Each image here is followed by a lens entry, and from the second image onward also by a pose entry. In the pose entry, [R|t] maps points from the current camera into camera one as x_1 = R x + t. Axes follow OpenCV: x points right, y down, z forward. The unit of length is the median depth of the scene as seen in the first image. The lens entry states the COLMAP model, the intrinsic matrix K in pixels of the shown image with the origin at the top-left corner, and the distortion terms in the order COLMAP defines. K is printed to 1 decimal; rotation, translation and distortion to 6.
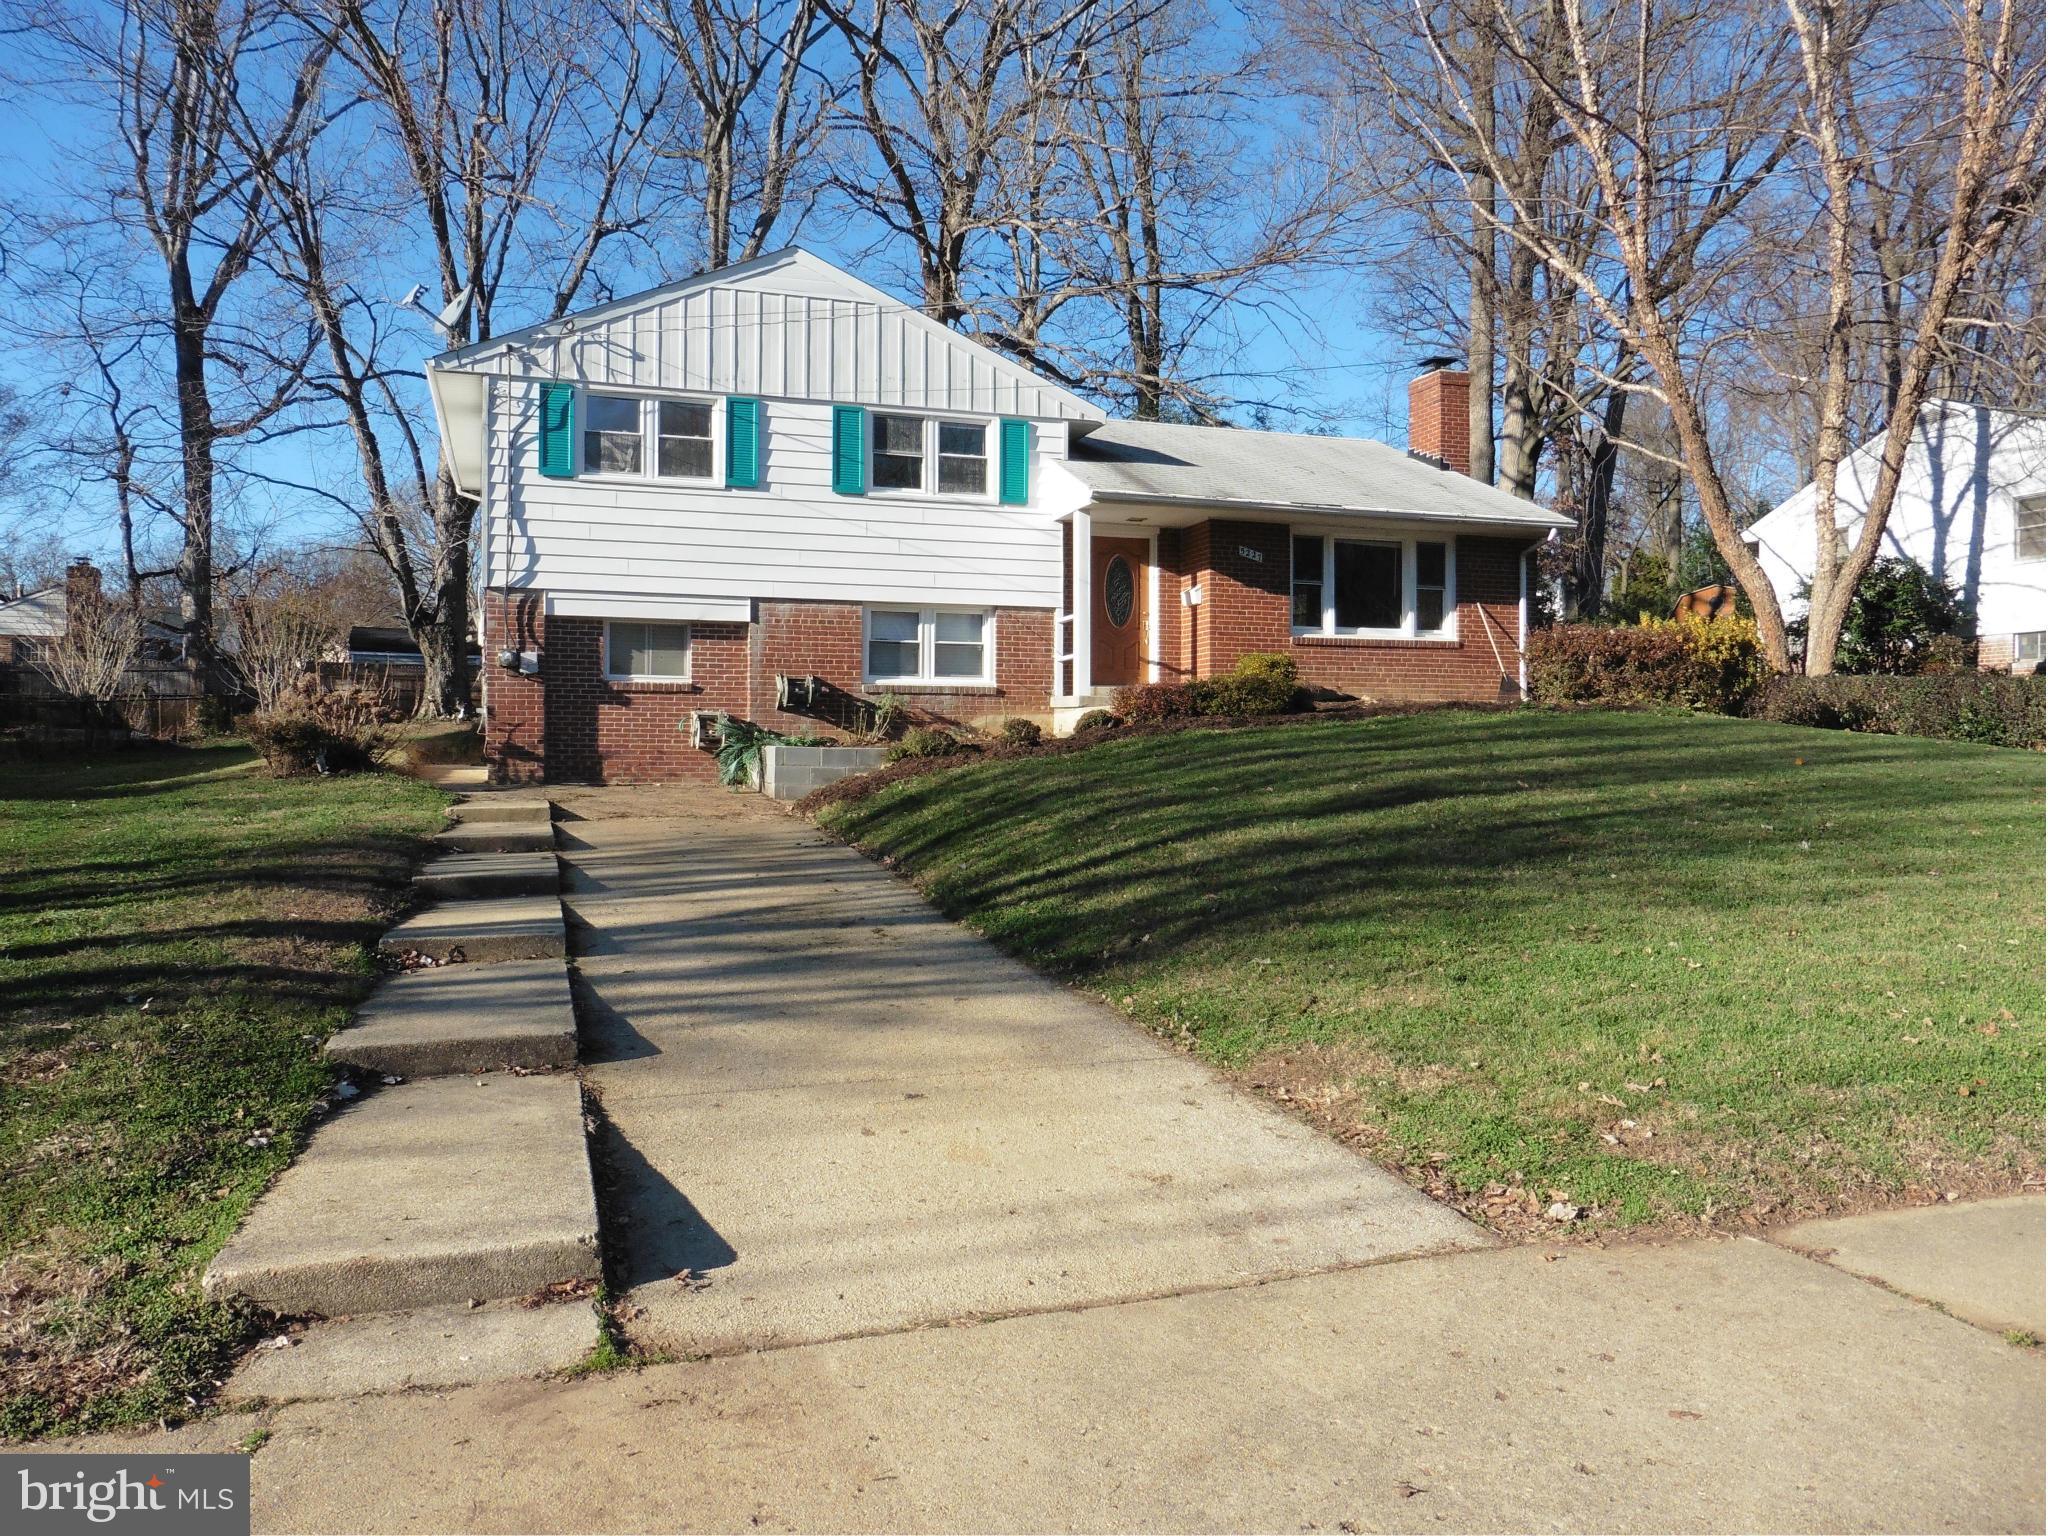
lens RADIAL K [[1526.0, 0, 1024.0], [0, 1526.0, 768.0], [0, 0, 1]] dist [-0.066182, 0.118236]
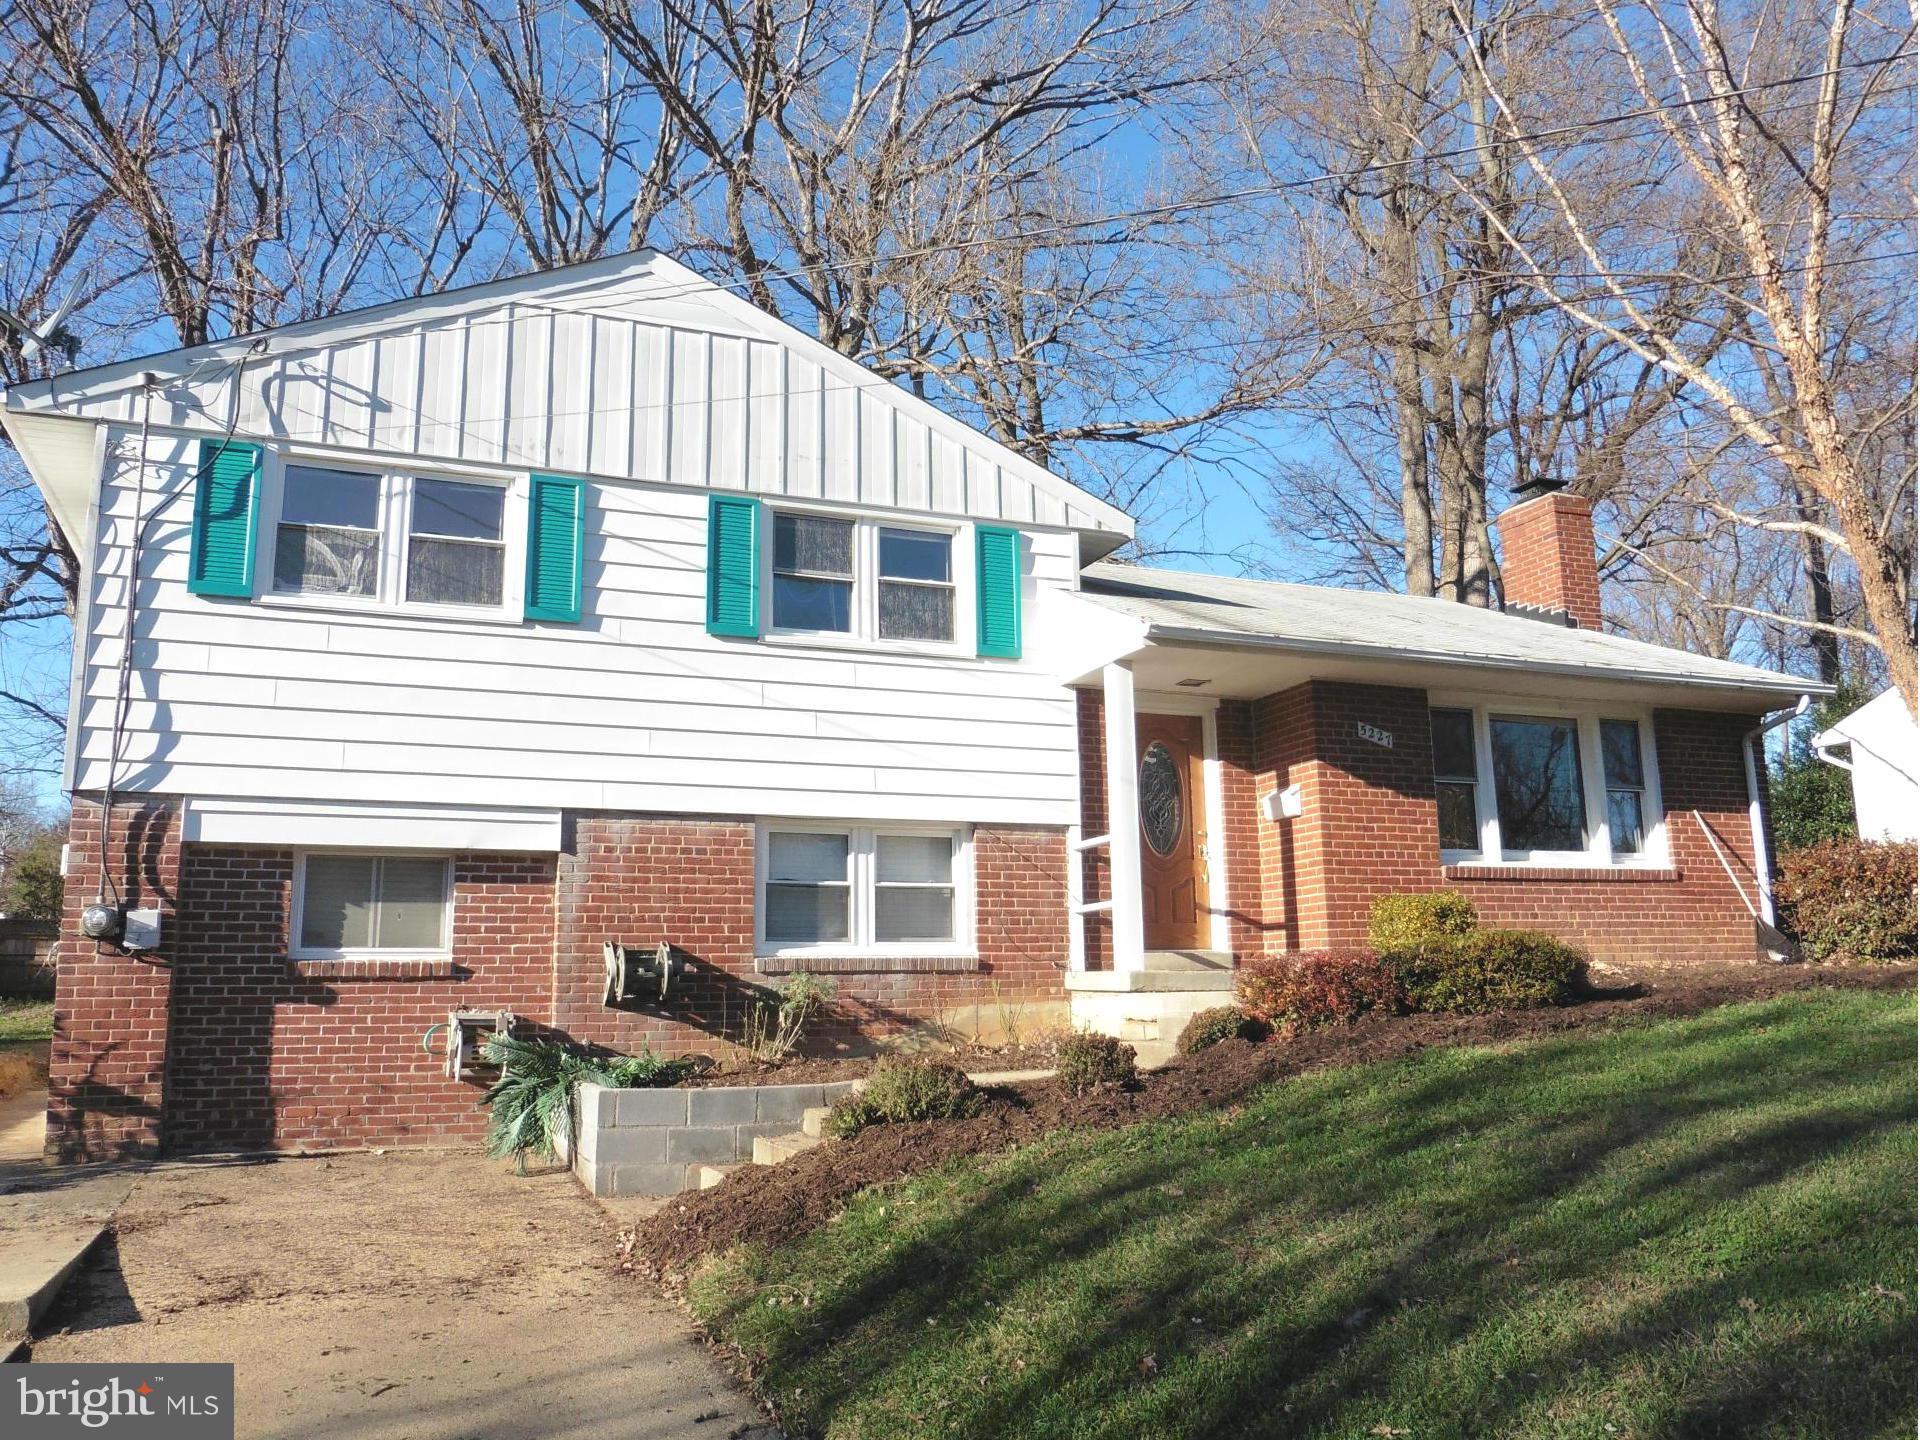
lens RADIAL K [[1429.8, 0, 933.9], [0, 1429.8, 730.4], [0, 0, 1]] dist [-0.051722, 0.051409]
pose [[0.998094, -0.007831, 0.061221, -0.071646], [0.019367, 0.981557, -0.190185, -0.035937], [-0.058602, 0.191008, 0.979838, 0.454924]]
